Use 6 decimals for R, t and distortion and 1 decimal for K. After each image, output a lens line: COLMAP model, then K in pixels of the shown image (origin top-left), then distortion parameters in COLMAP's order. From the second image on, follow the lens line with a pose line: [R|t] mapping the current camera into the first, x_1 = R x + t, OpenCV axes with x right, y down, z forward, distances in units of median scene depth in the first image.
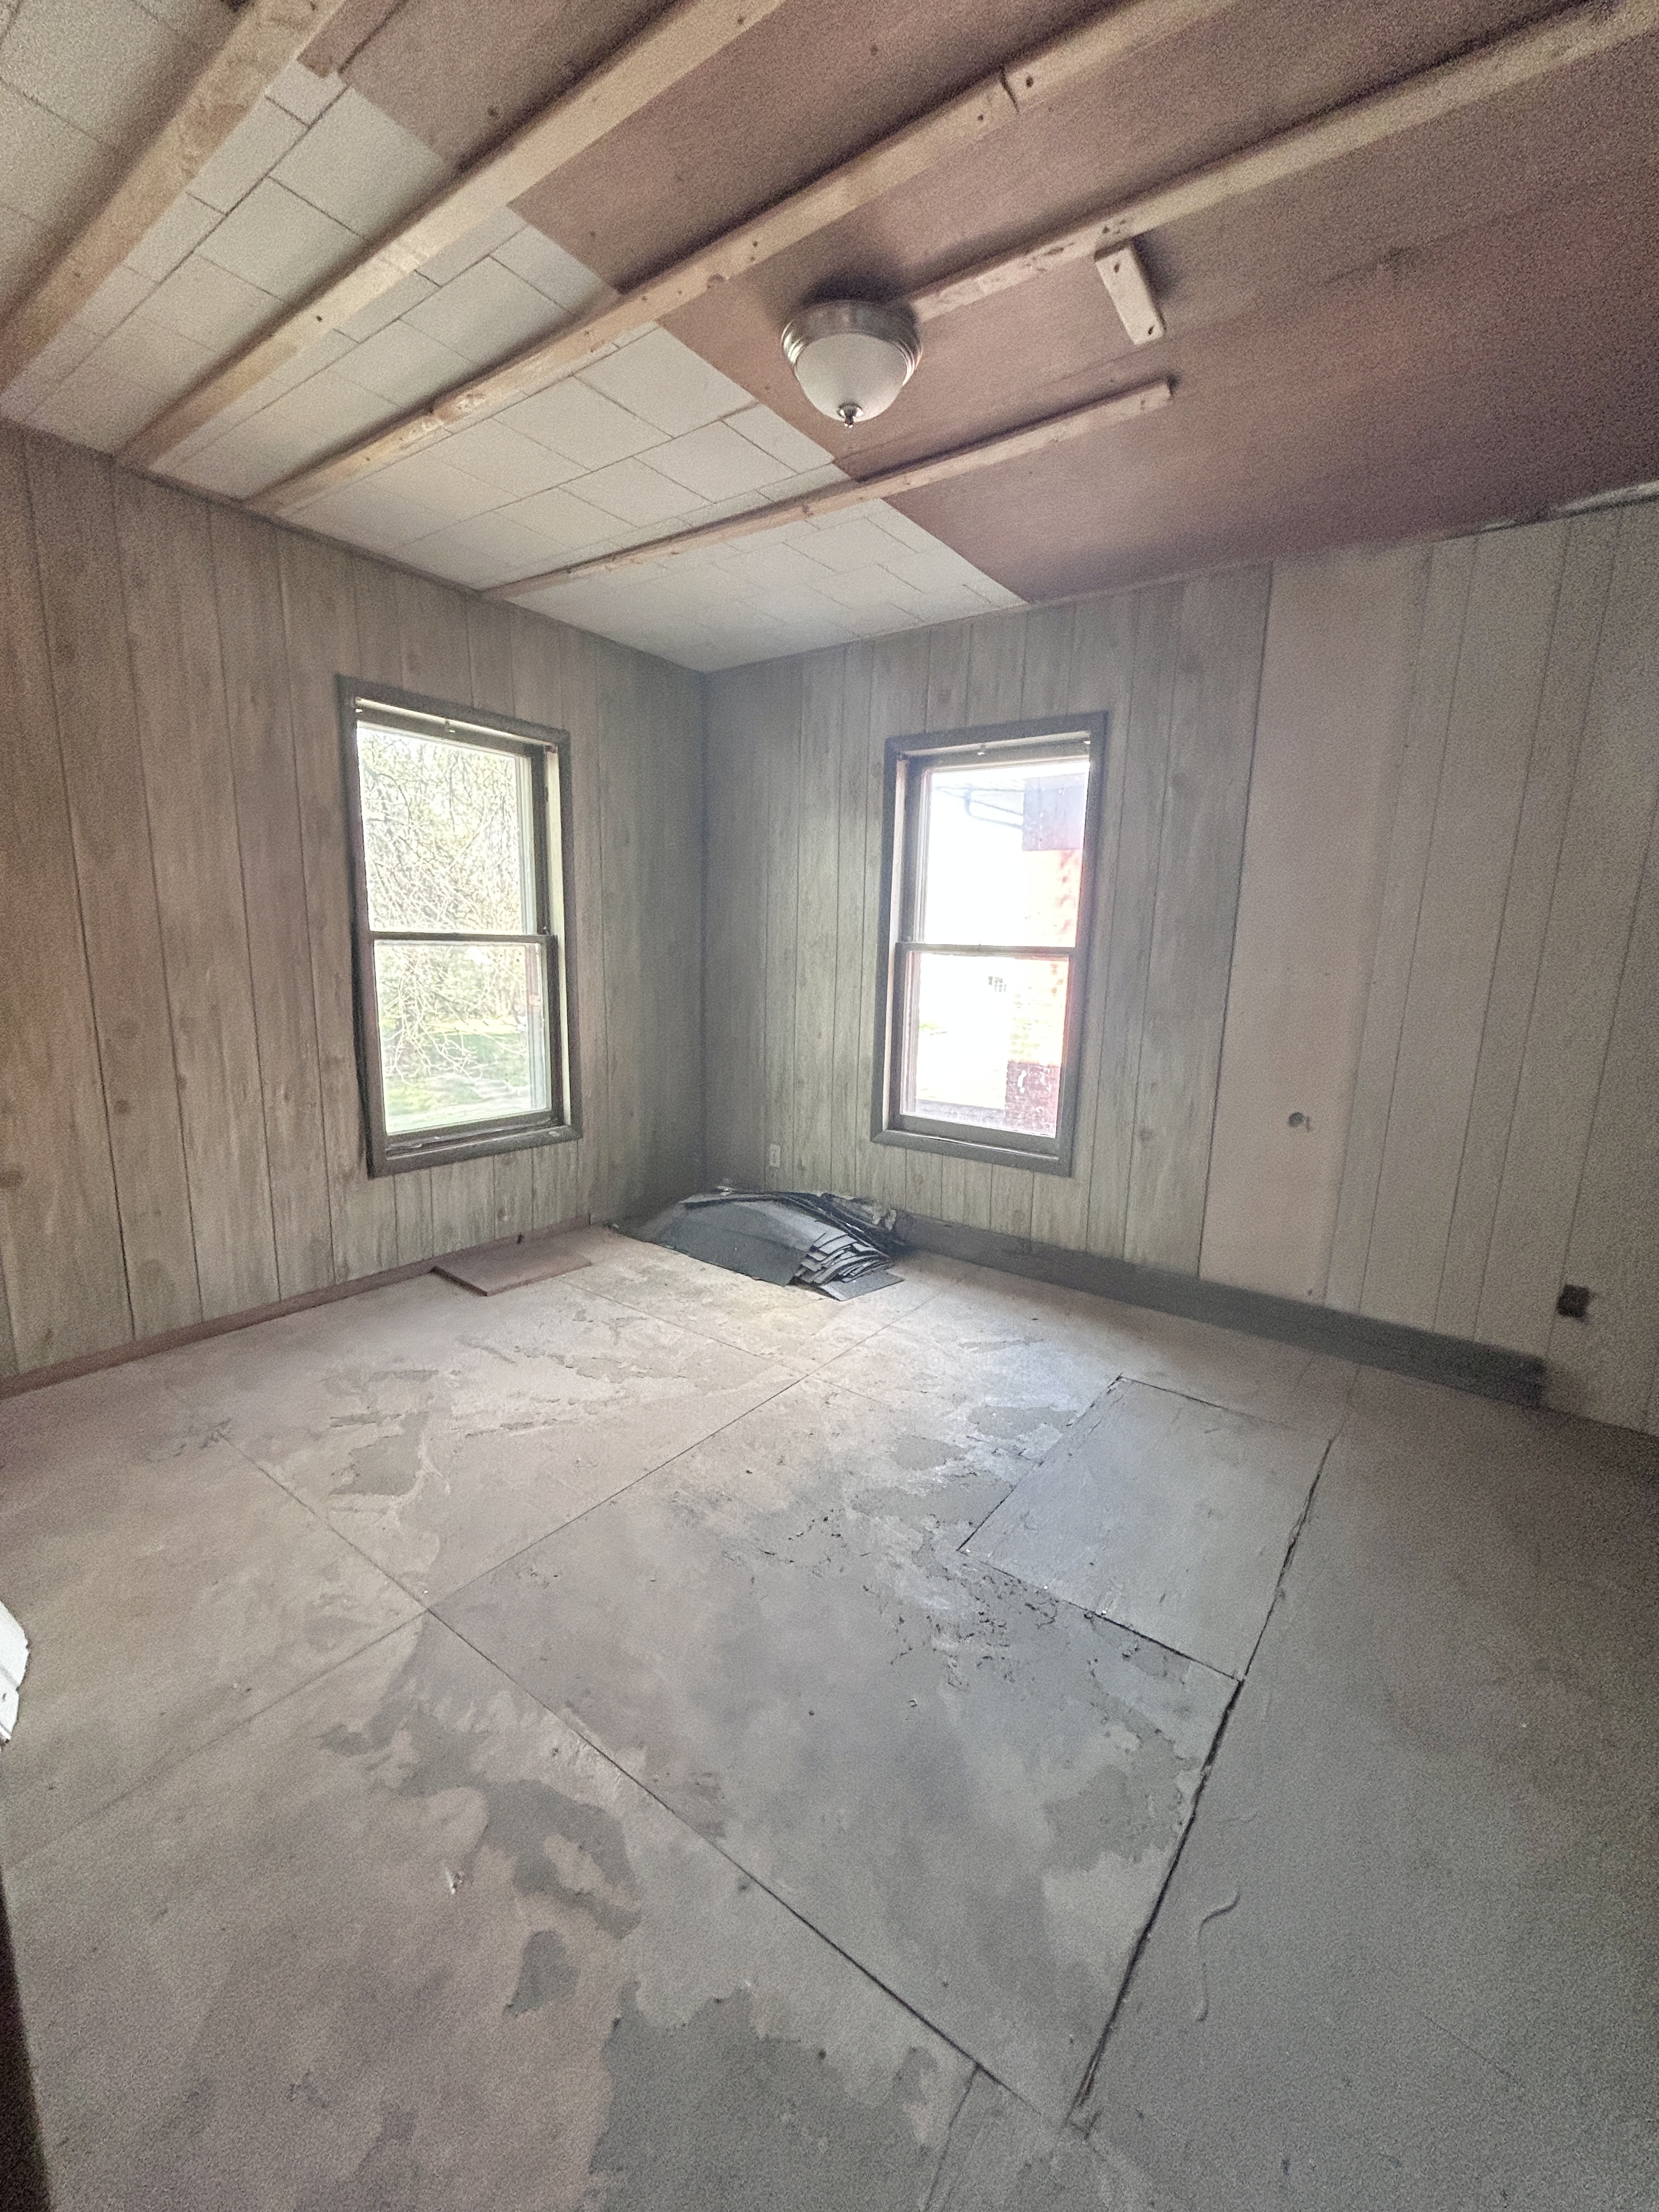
lens RADIAL K [[888.3, 0, 835.7], [0, 888.3, 1102.5], [0, 0, 1]] dist [-0.004112, 0.001100]
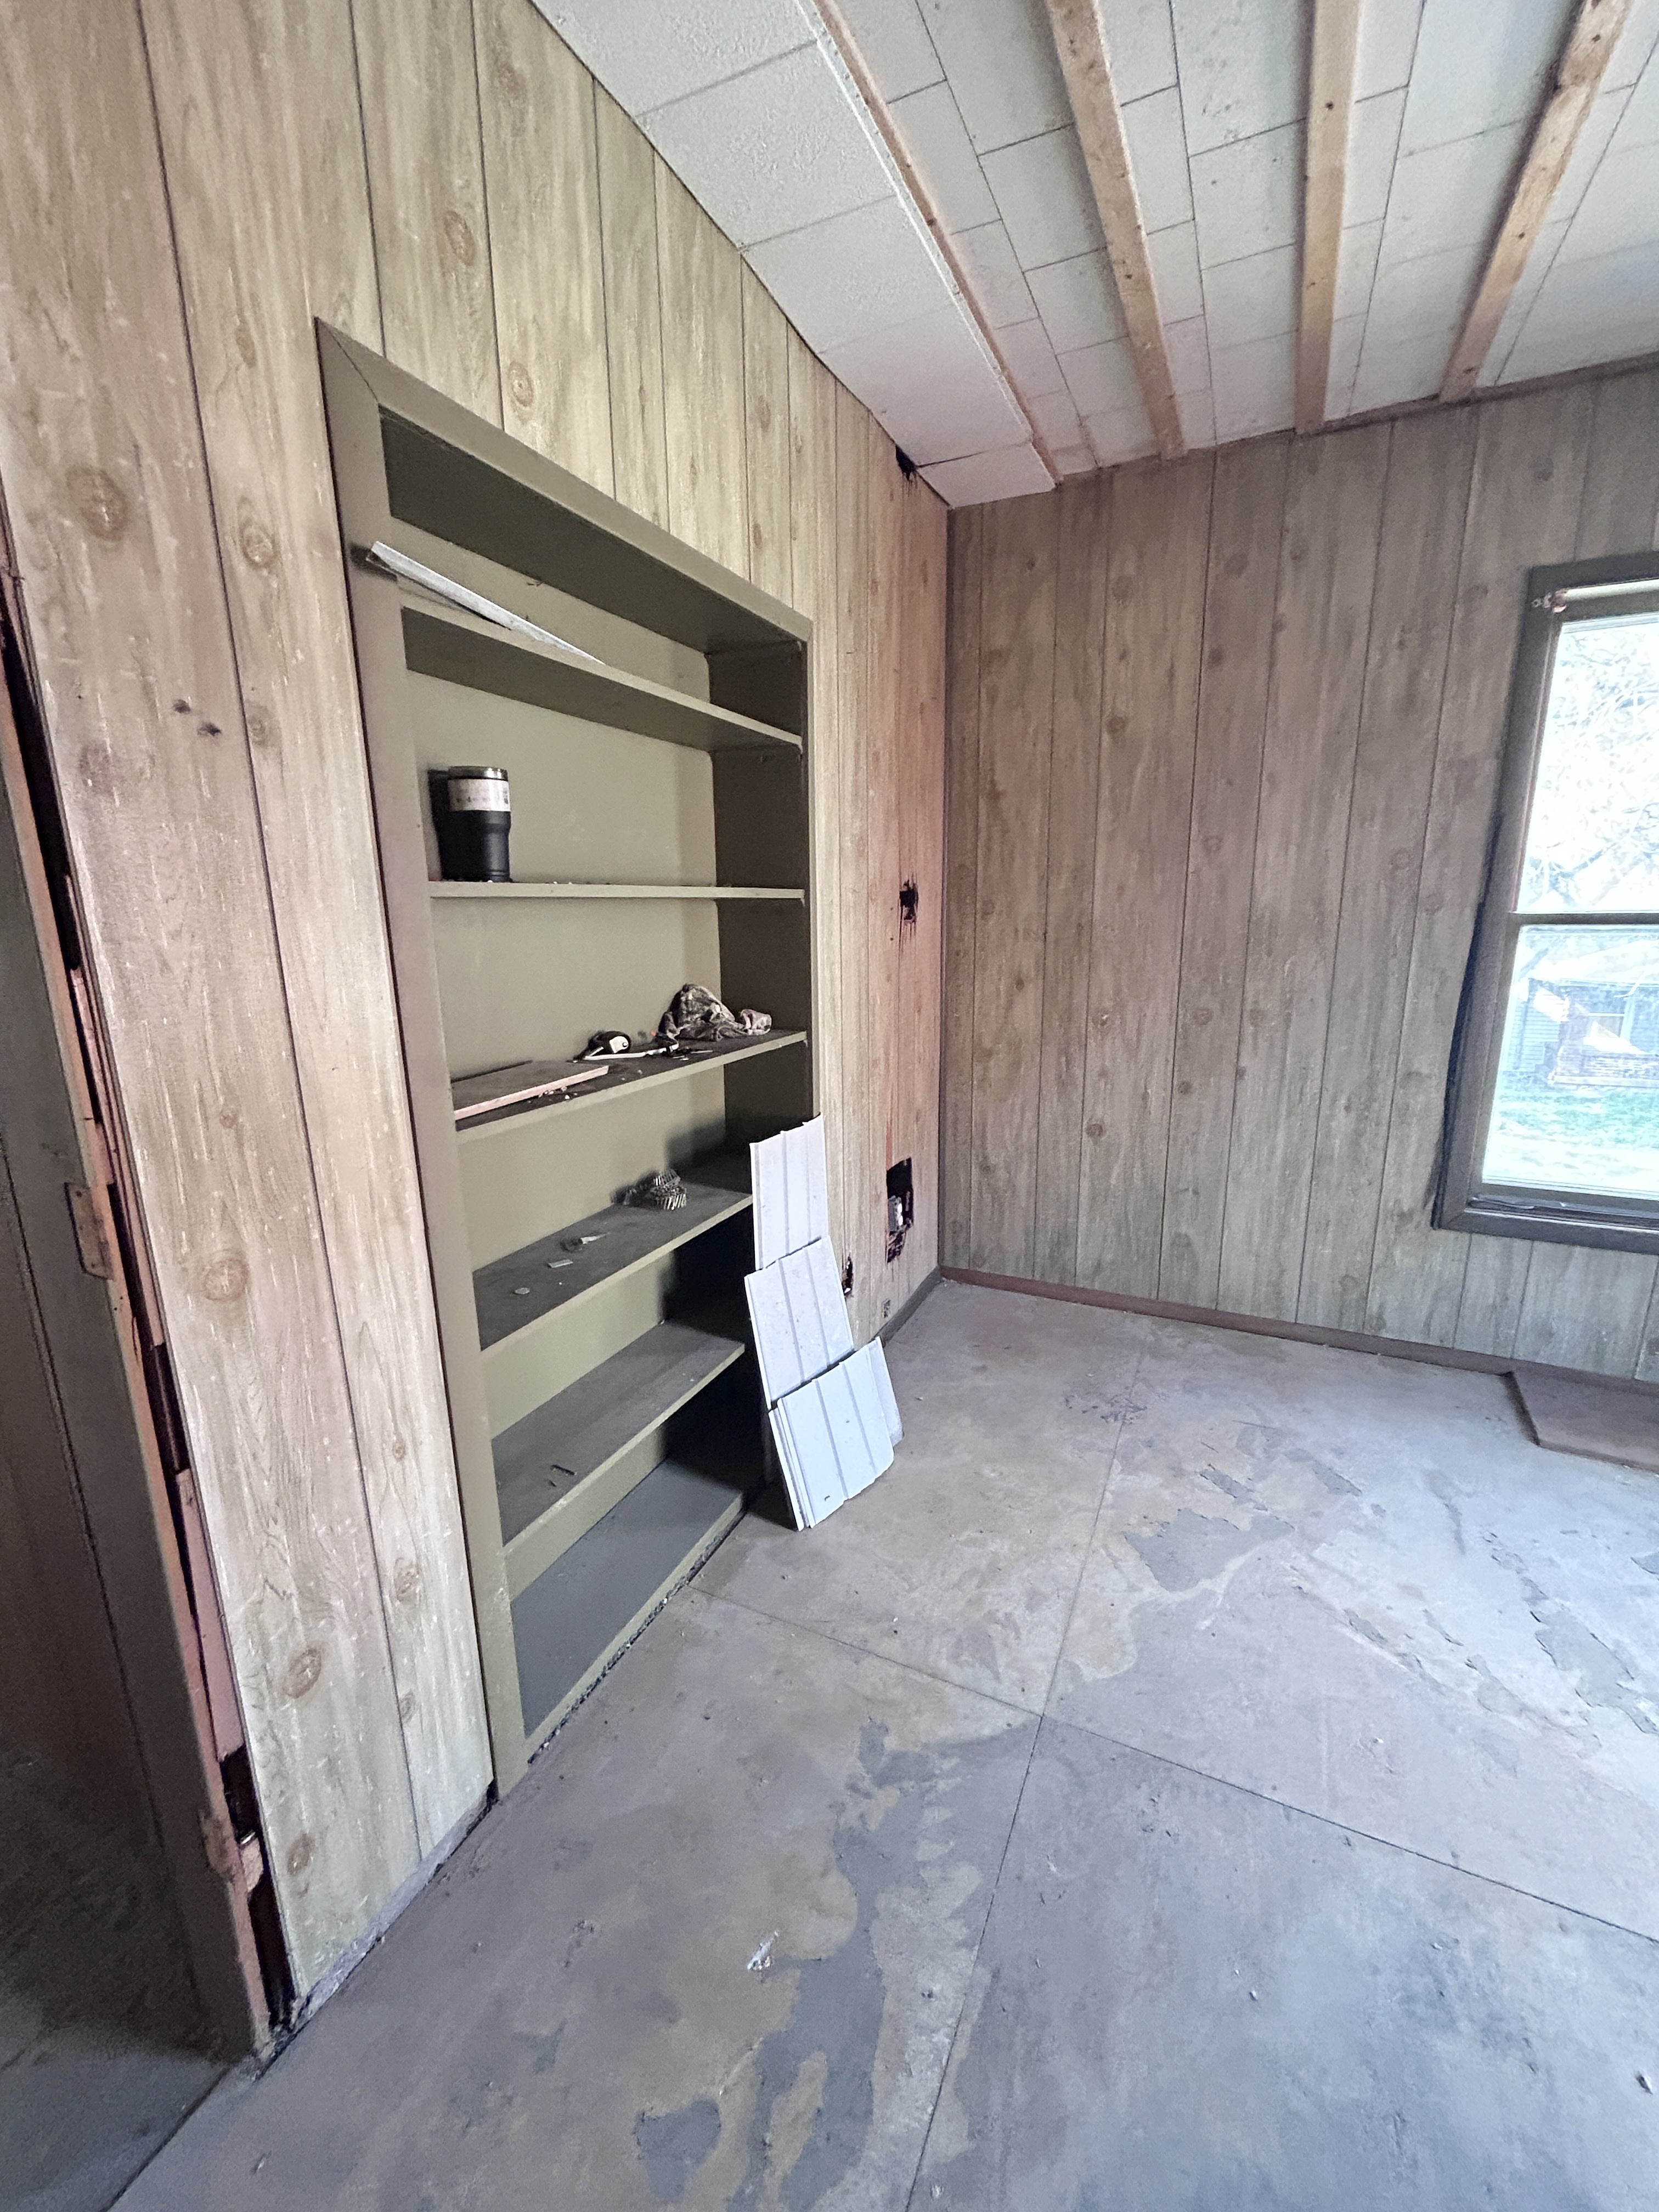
lens RADIAL K [[888.3, 0, 828.2], [0, 888.3, 1106.1], [0, 0, 1]] dist [-0.004112, 0.001100]
pose [[0.182174, 0.185959, -0.965522, 0.155256], [-0.157651, 0.974774, 0.157995, -0.077009], [0.970546, 0.123433, 0.206895, 0.378402]]
